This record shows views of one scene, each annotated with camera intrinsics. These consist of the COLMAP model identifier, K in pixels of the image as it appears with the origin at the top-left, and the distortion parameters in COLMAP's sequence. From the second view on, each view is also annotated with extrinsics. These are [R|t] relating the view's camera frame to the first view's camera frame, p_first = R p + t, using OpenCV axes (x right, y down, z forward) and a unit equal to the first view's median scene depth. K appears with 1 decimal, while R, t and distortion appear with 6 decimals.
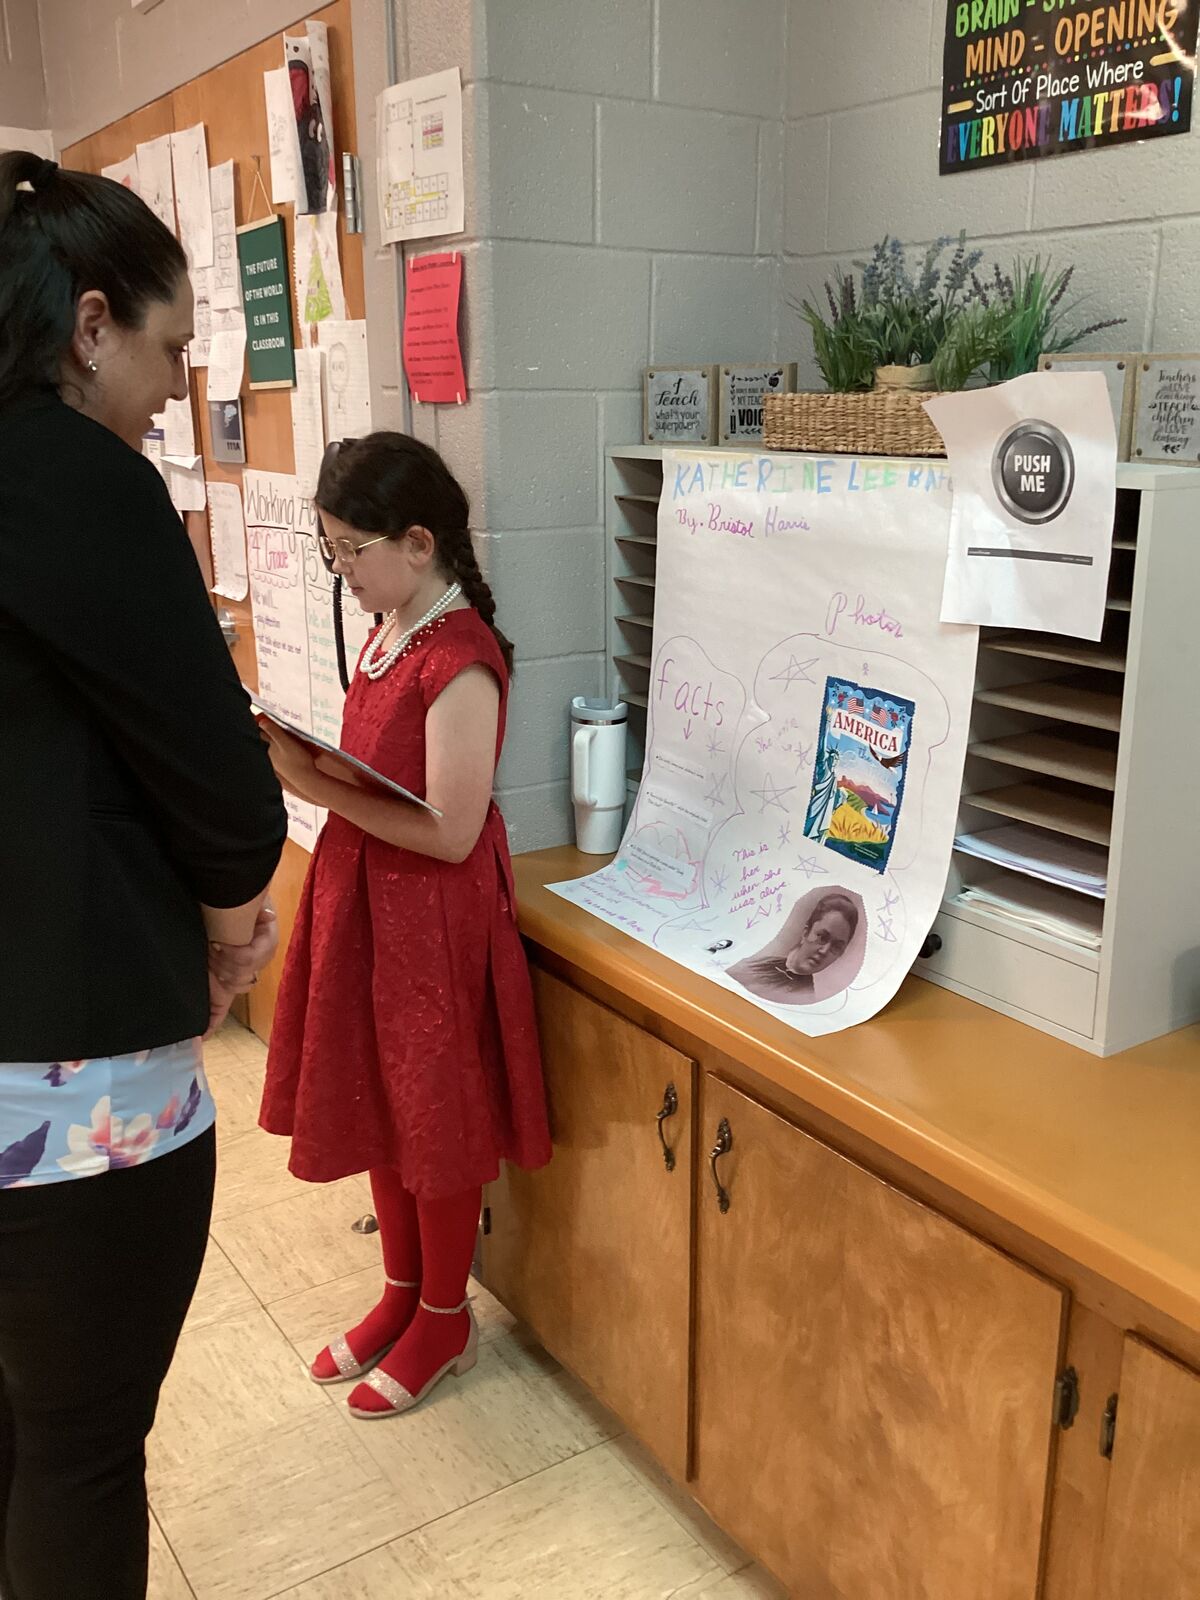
lens RADIAL K [[1459.7, 0, 600.0], [0, 1459.7, 800.0], [0, 0, 1]] dist [0.135342, -0.206246]
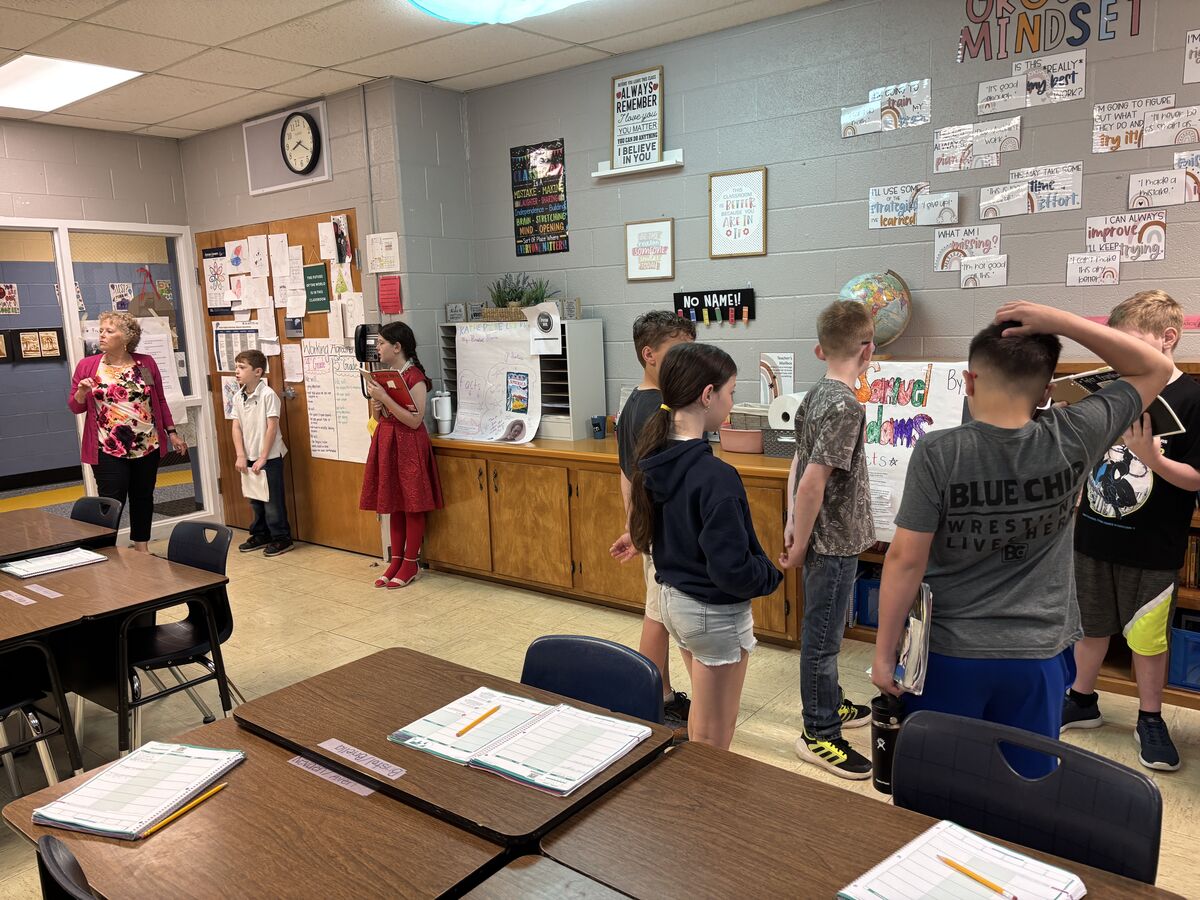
lens RADIAL K [[932.3, 0, 598.2], [0, 932.3, 474.7], [0, 0, 1]] dist [0.061318, -0.005910]
pose [[0.949651, -0.086600, 0.301104, -0.402951], [0.115698, 0.990045, -0.080154, 0.426953], [-0.291165, 0.110956, 0.950217, -1.512004]]
